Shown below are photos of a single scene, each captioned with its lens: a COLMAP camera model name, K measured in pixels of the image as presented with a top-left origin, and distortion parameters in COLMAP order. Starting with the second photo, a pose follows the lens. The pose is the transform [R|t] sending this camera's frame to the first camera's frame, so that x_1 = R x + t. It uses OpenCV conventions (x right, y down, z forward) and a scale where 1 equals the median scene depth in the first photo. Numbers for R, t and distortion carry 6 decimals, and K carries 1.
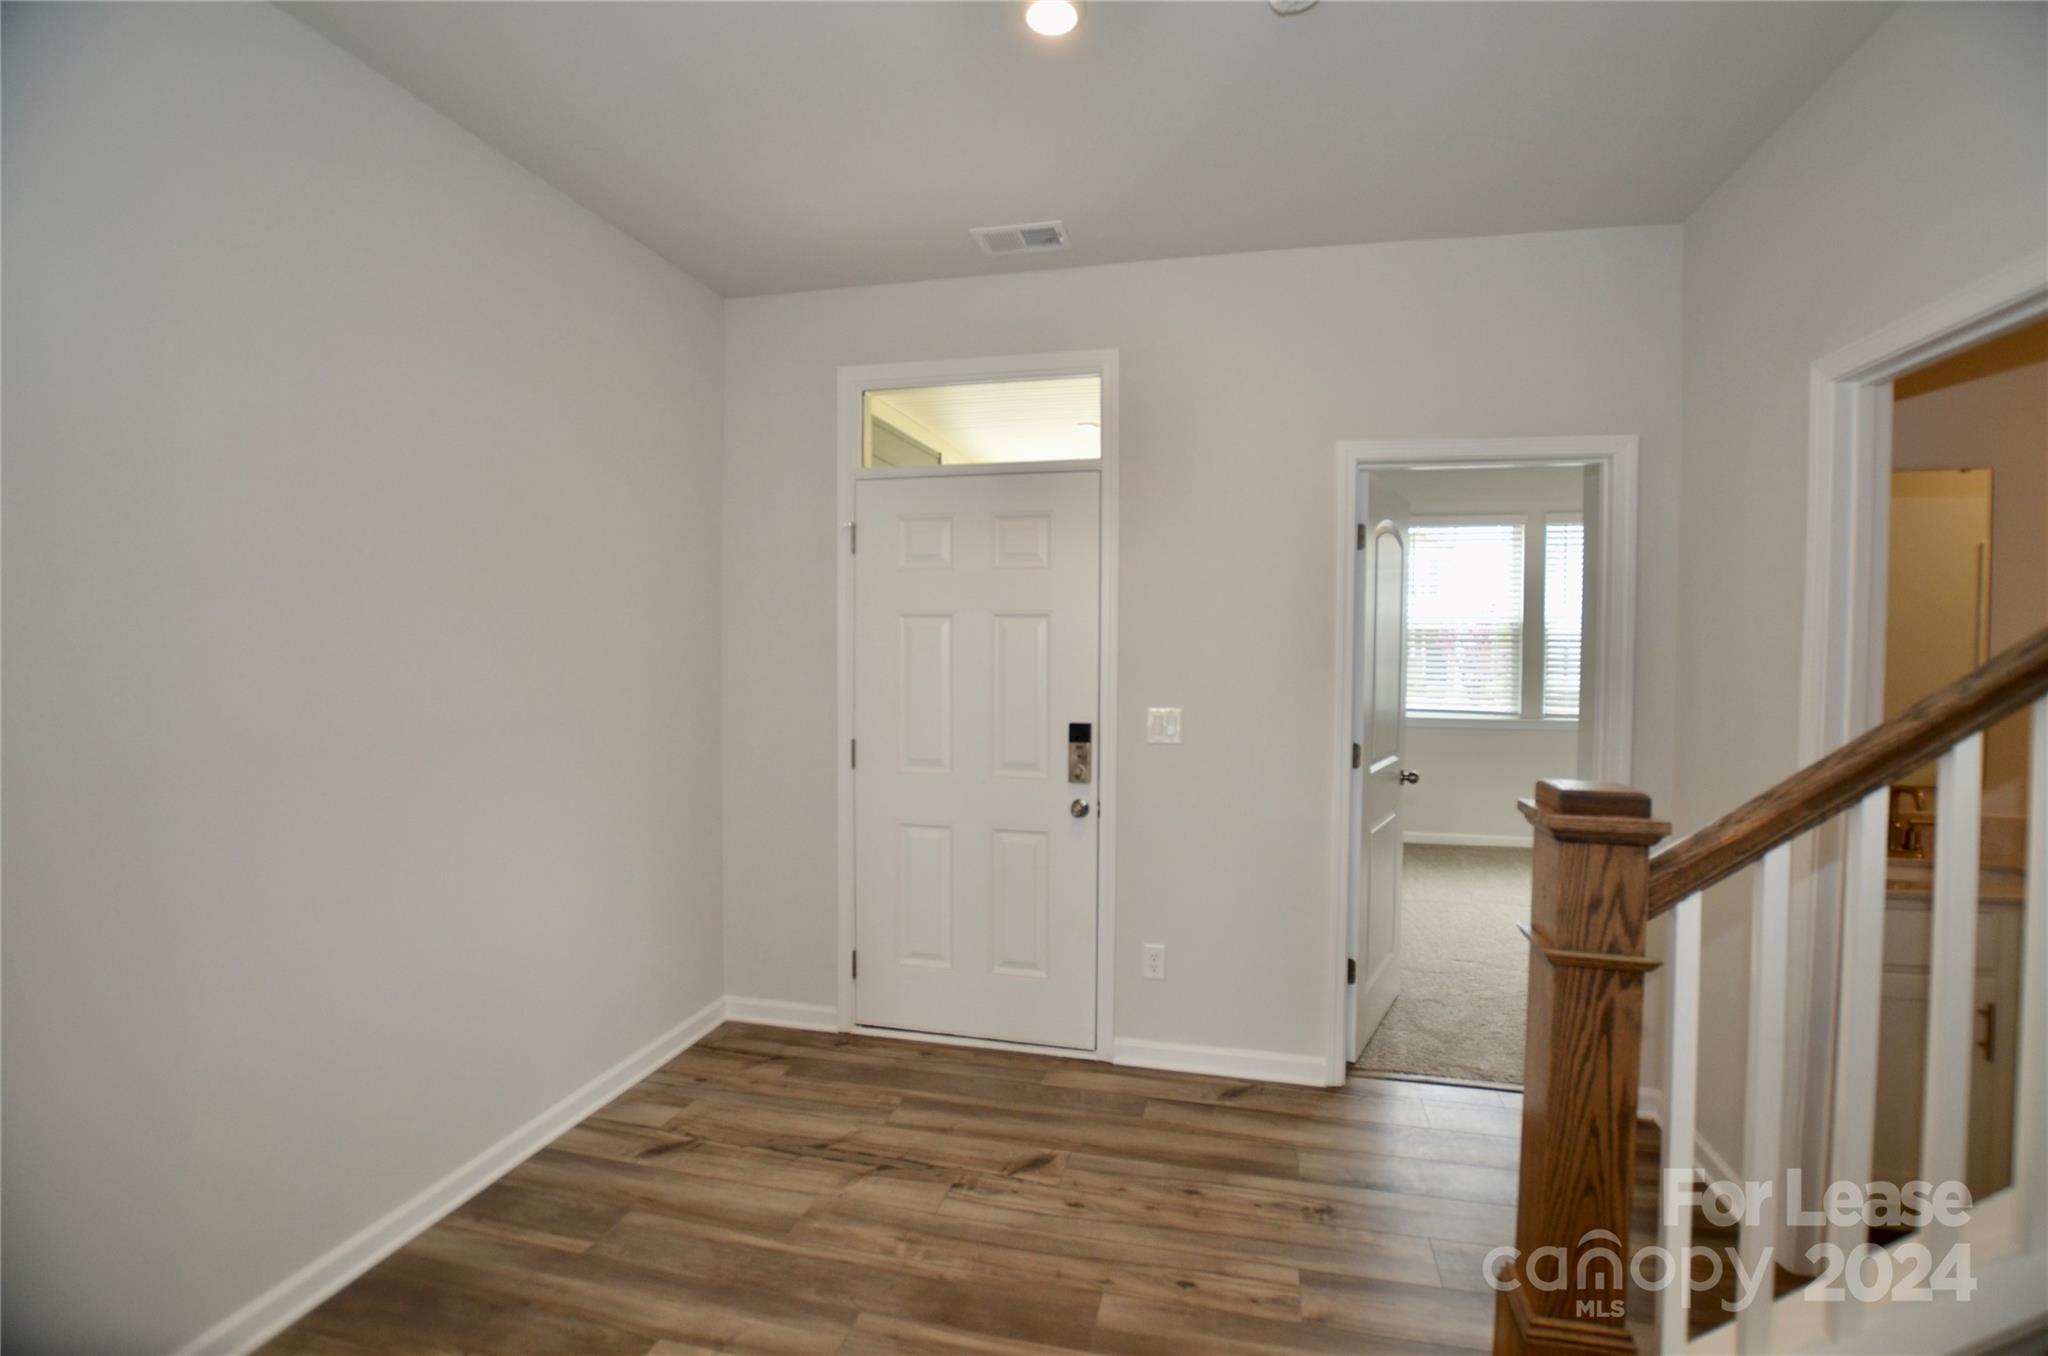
lens RADIAL K [[893.6, 0, 1039.4], [0, 893.6, 678.8], [0, 0, 1]] dist [-0.033634, 0.001811]
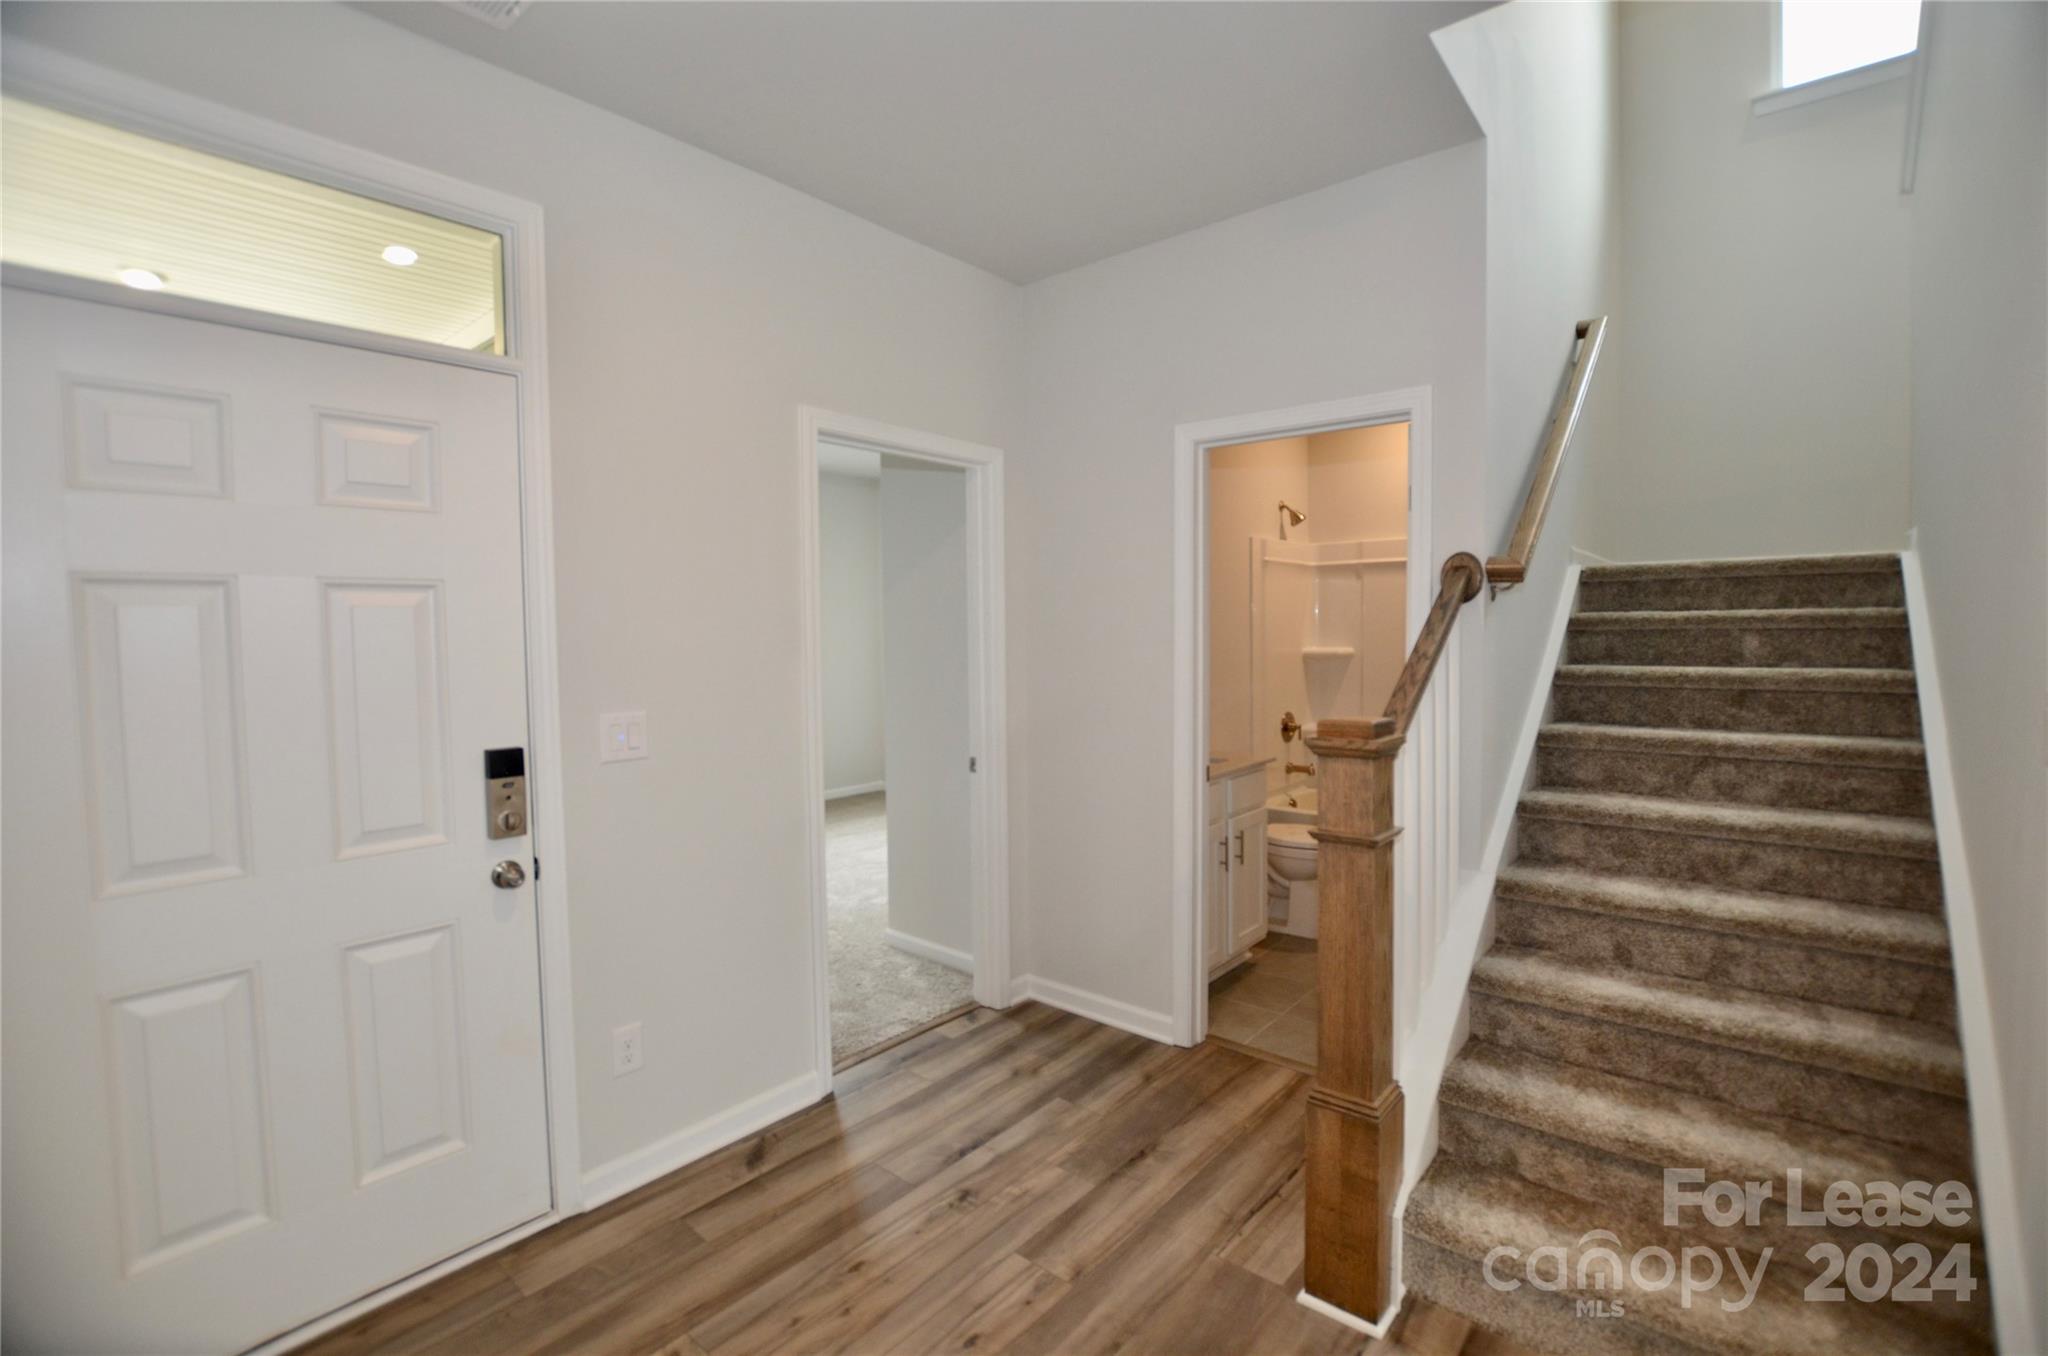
lens RADIAL K [[893.6, 0, 1042.6], [0, 893.6, 680.0], [0, 0, 1]] dist [-0.033634, 0.001811]
pose [[0.458858, -0.063442, 0.886242, -0.374437], [0.061722, 0.997314, 0.039436, -0.003207], [-0.886363, 0.036605, 0.461541, 0.350840]]
